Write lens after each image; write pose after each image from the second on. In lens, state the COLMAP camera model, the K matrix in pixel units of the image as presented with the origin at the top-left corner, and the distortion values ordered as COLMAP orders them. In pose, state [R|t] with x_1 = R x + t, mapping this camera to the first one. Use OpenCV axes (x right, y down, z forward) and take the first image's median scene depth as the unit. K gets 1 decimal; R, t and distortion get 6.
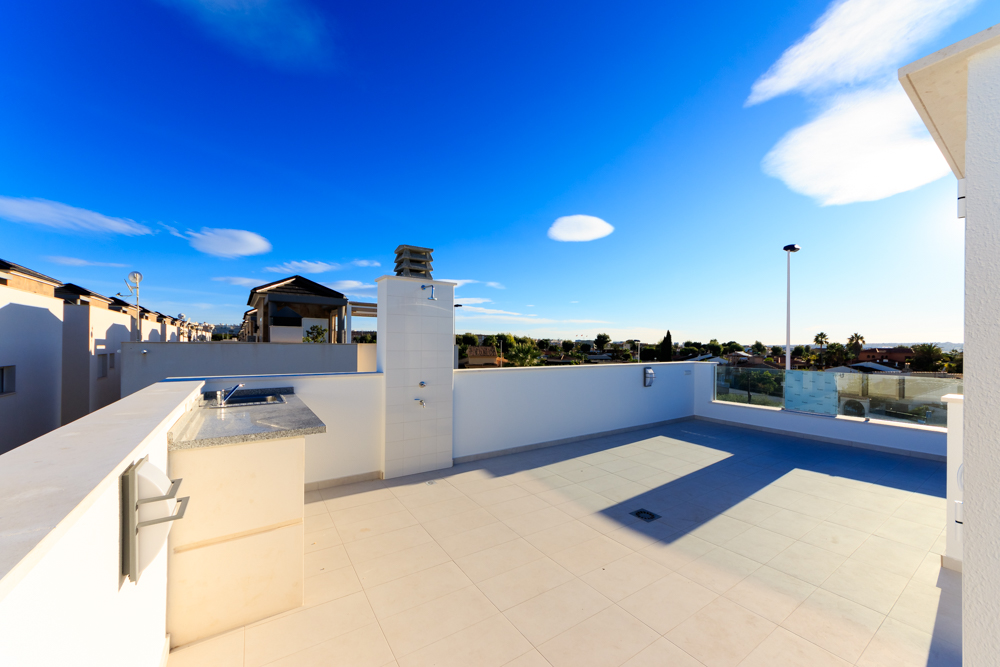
lens RADIAL K [[376.7, 0, 500.5], [0, 376.7, 344.1], [0, 0, 1]] dist [0.001148, 0.000066]
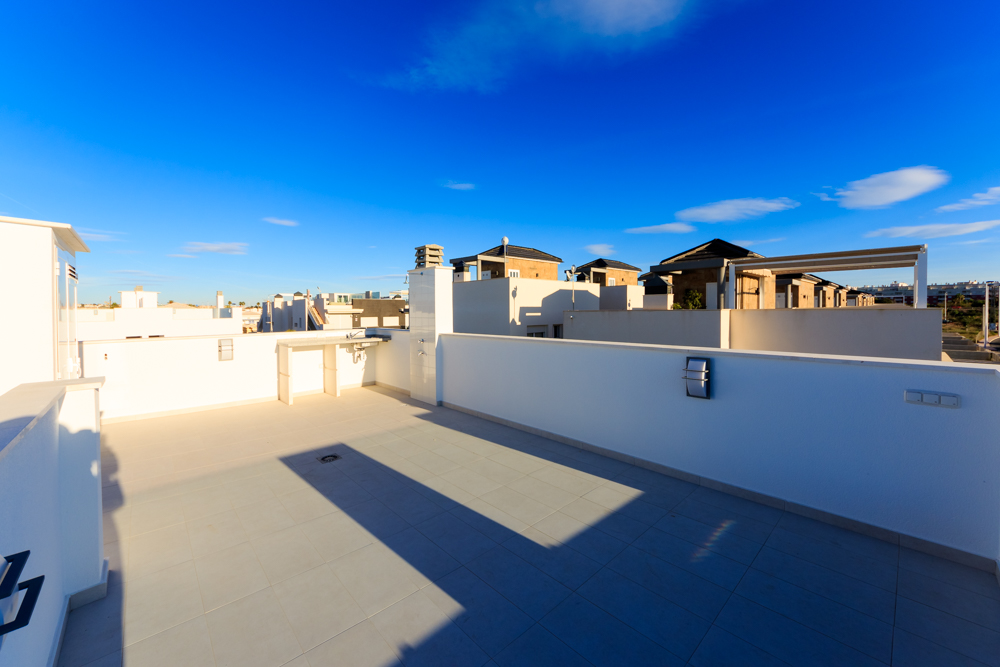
lens RADIAL K [[389.7, 0, 500.3], [0, 389.7, 313.1], [0, 0, 1]] dist [-0.000683, -0.000029]
pose [[0.154946, -0.001343, -0.987922, 0.967385], [0.010755, 0.999942, 0.000328, 0.002014], [0.987864, -0.010676, 0.154952, 0.777462]]
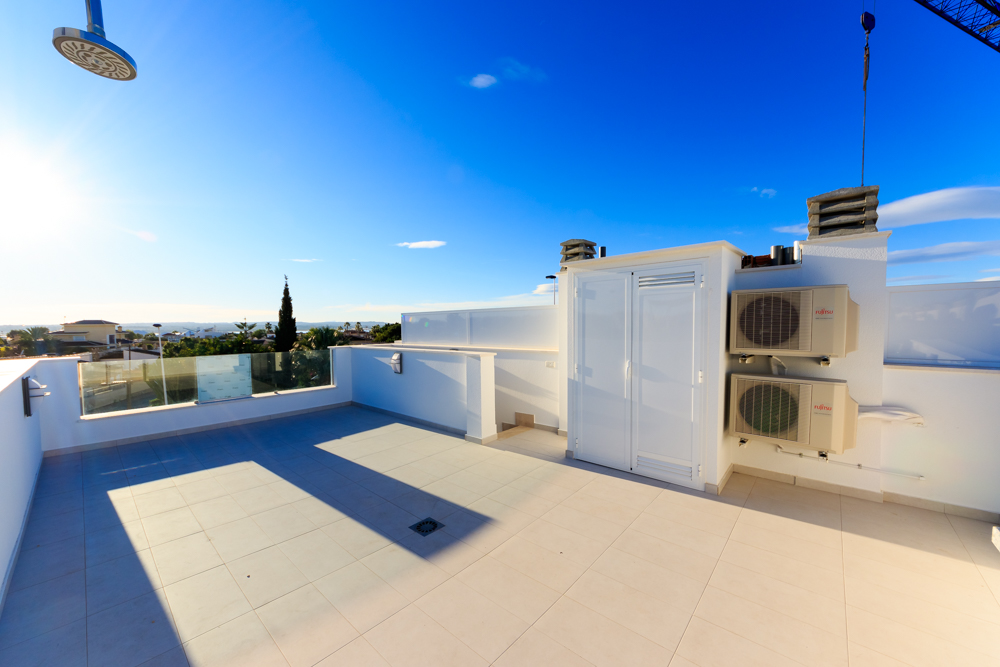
lens RADIAL K [[376.7, 0, 500.5], [0, 376.7, 344.1], [0, 0, 1]] dist [0.001148, 0.000066]
pose [[-0.254039, -0.056964, 0.965515, -0.268227], [0.010335, 0.998047, 0.061603, -0.007019], [-0.967139, 0.025629, -0.252955, 0.604484]]
